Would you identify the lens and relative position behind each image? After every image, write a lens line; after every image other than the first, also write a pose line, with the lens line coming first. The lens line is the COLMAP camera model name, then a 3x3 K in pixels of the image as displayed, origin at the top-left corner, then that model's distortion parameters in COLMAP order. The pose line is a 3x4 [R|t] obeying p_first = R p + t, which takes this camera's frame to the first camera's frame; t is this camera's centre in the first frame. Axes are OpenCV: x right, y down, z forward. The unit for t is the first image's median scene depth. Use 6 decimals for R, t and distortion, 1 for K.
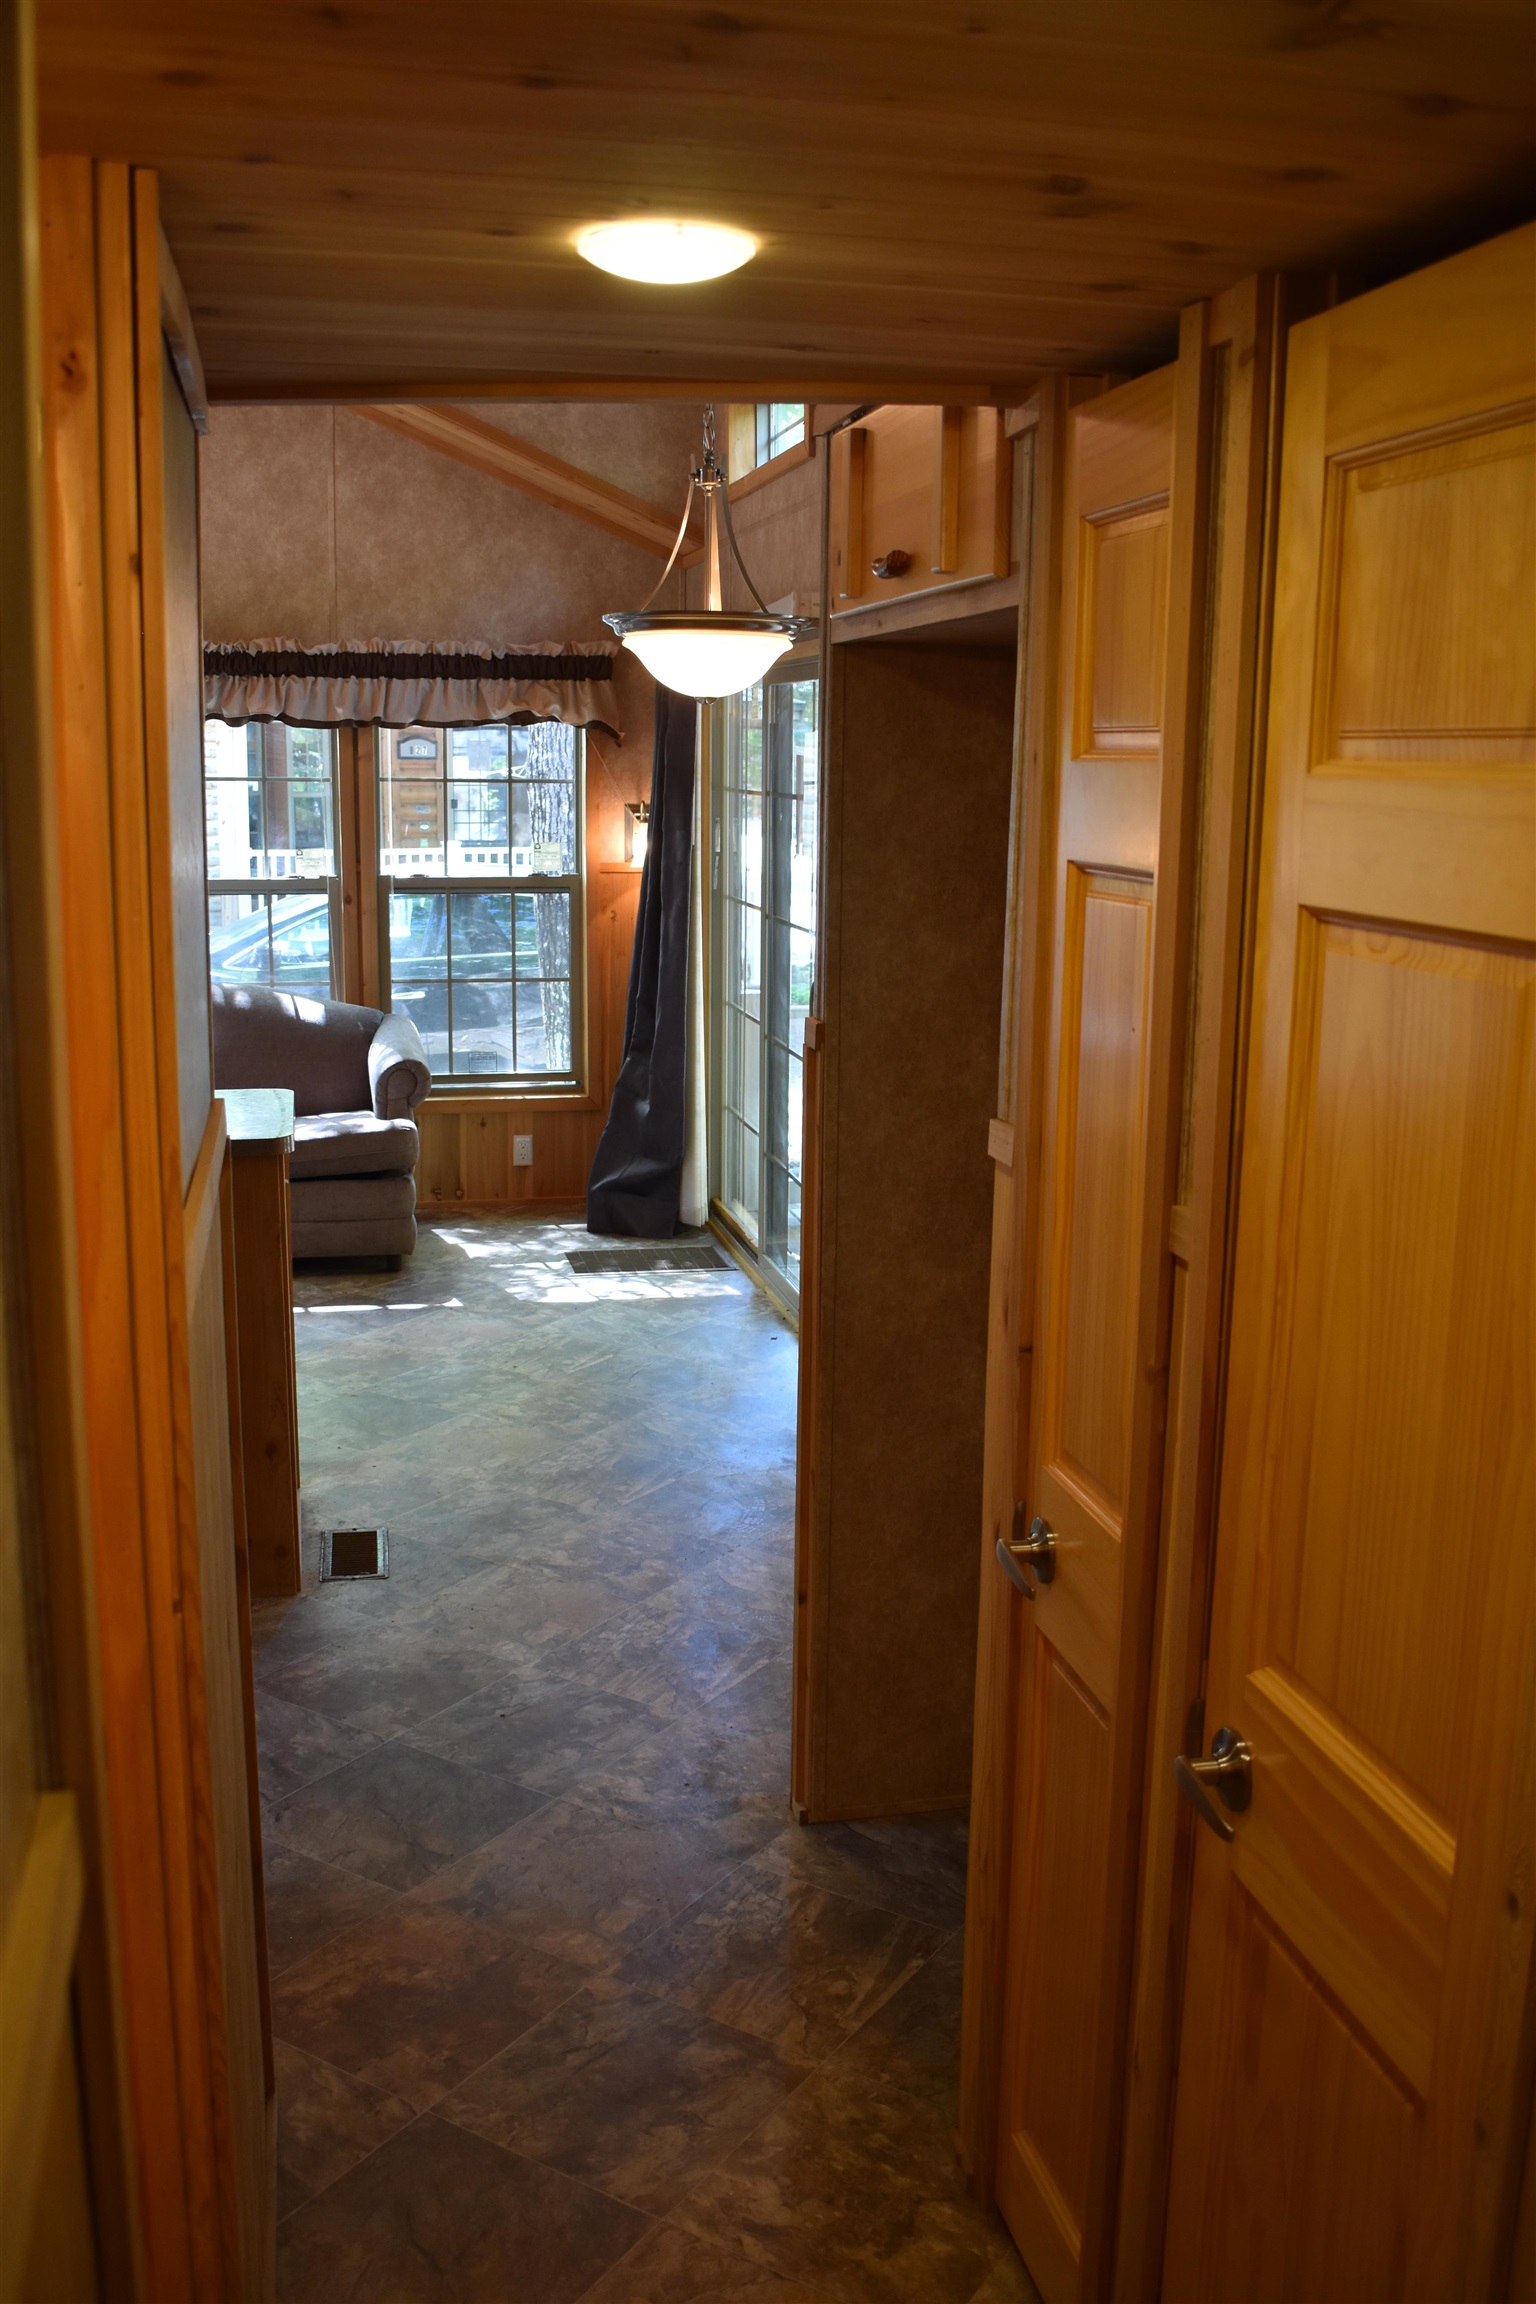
lens RADIAL K [[1996.5, 0, 768.0], [0, 1996.5, 1152.0], [0, 0, 1]] dist [-0.079563, -0.000706]
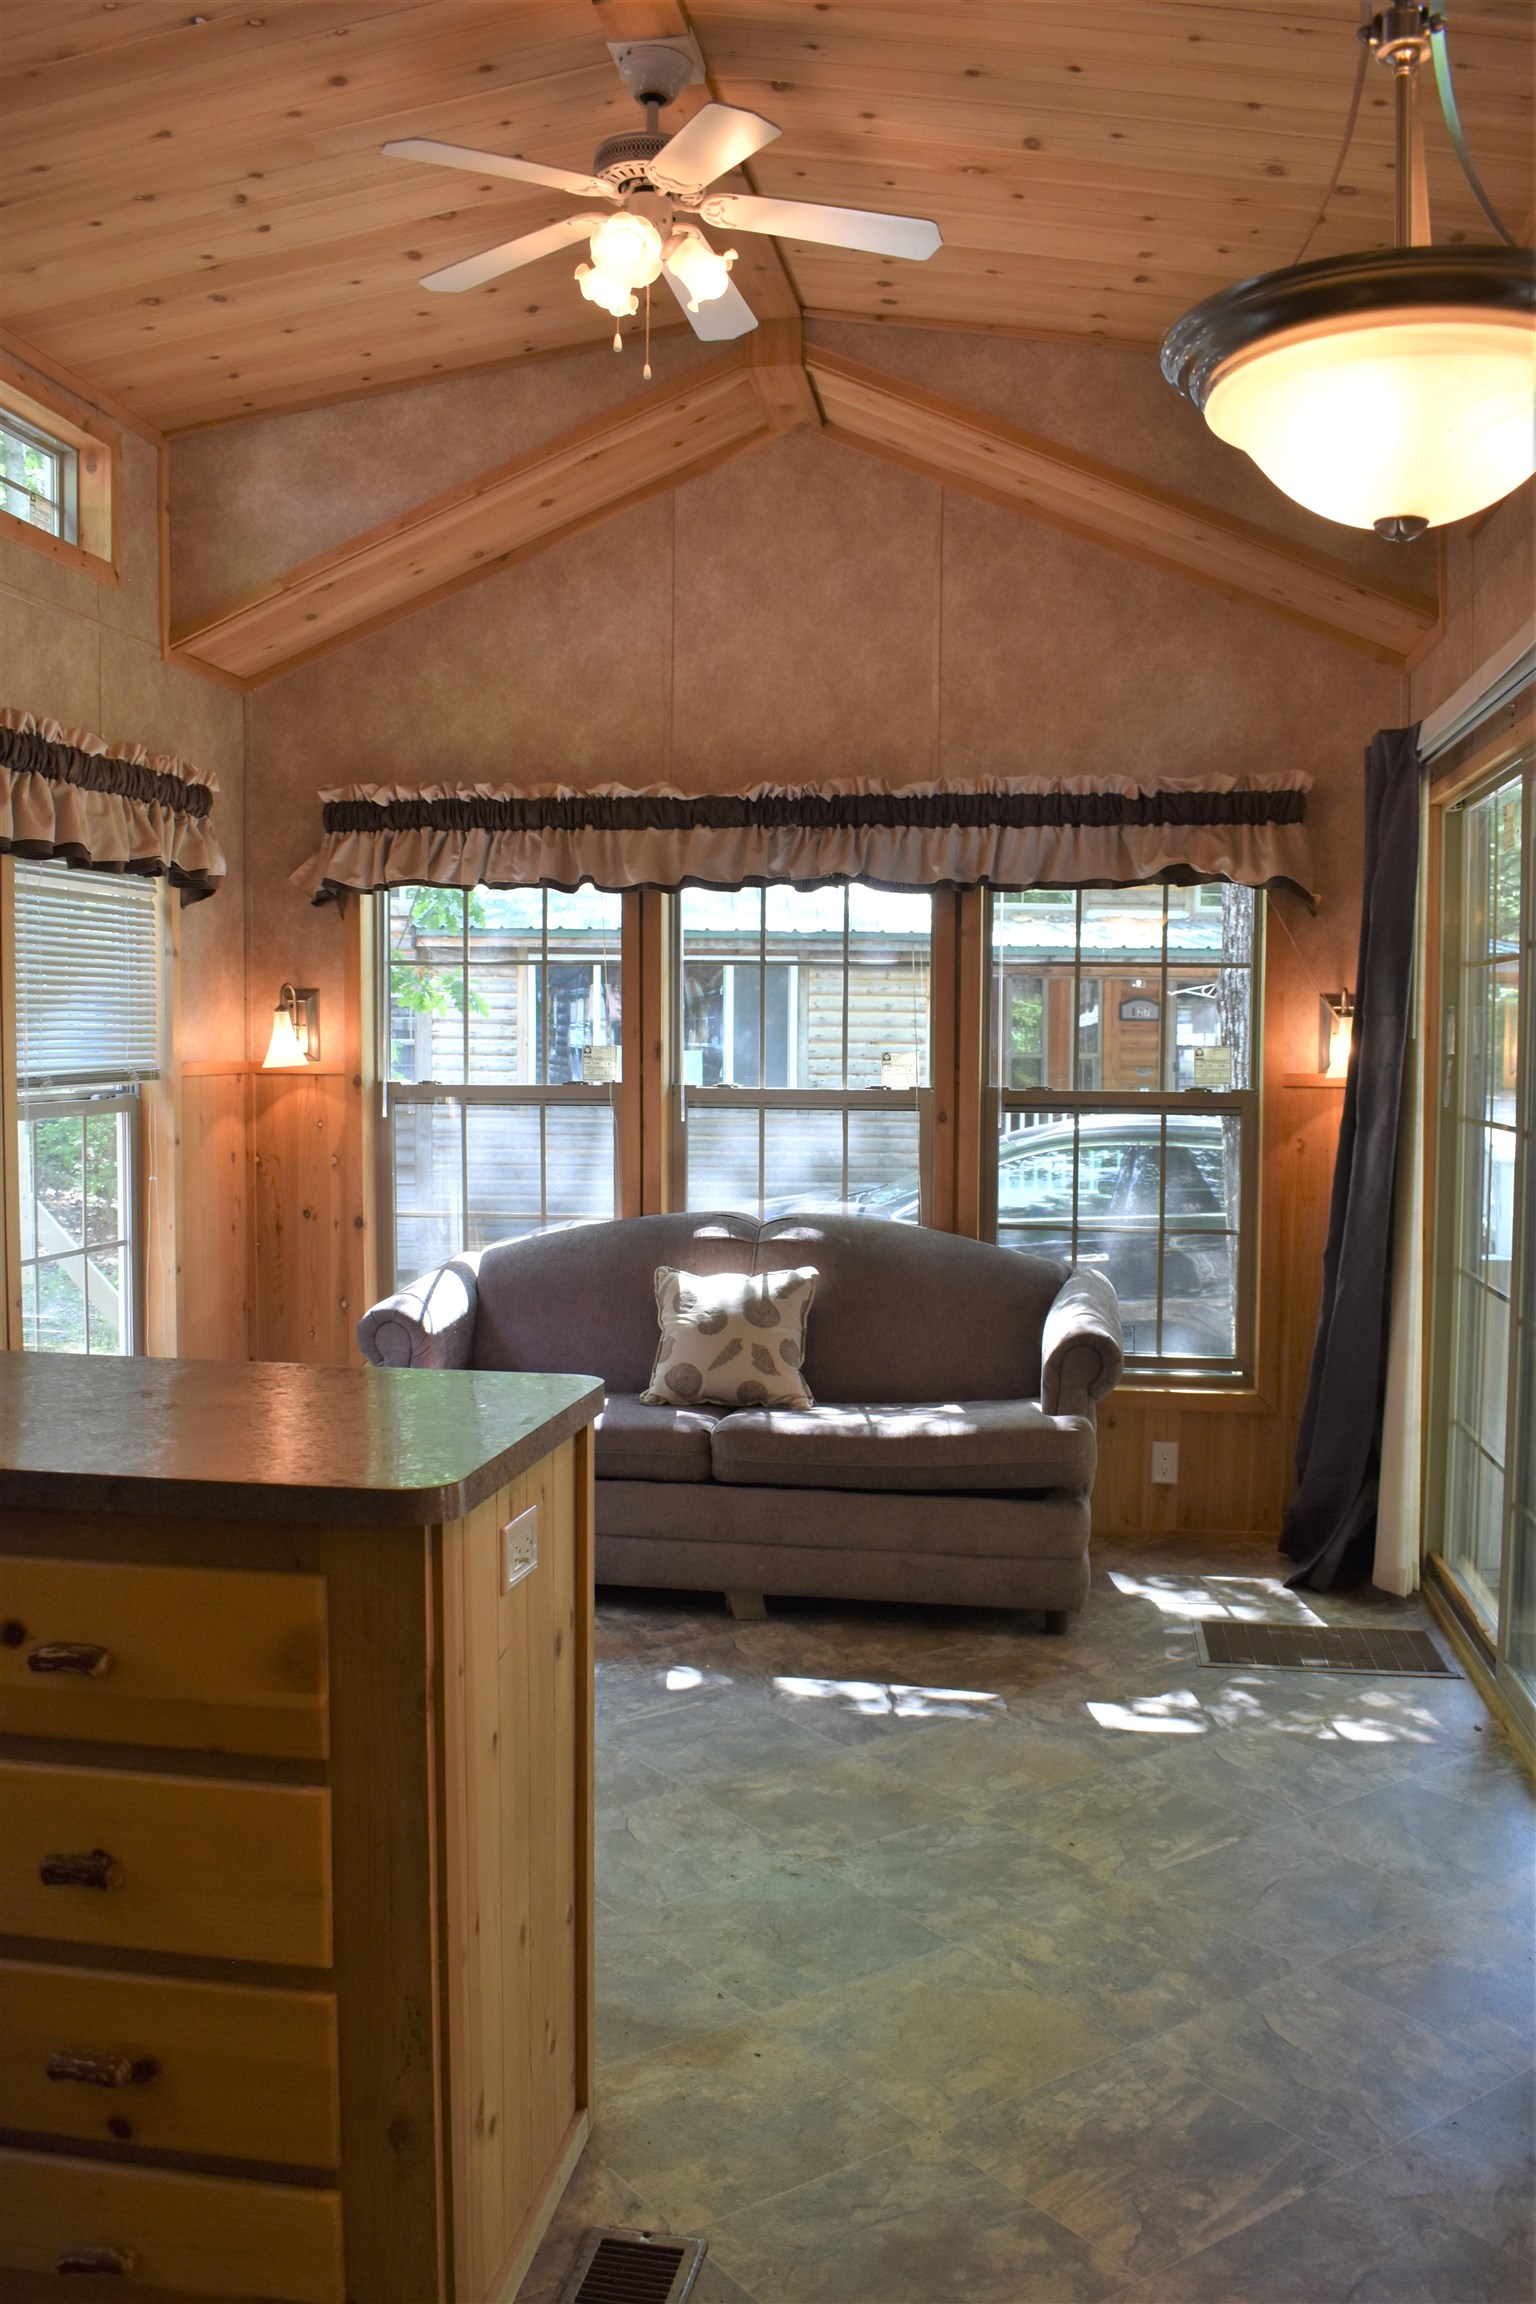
lens RADIAL K [[1850.0, 0, 811.2], [0, 1850.0, 1170.8], [0, 0, 1]] dist [-0.110047, 0.049009]
pose [[0.933168, 0.017696, -0.359004, -0.004094], [-0.064891, 0.990670, -0.119840, -0.019457], [0.353534, 0.135127, 0.925610, 0.343088]]
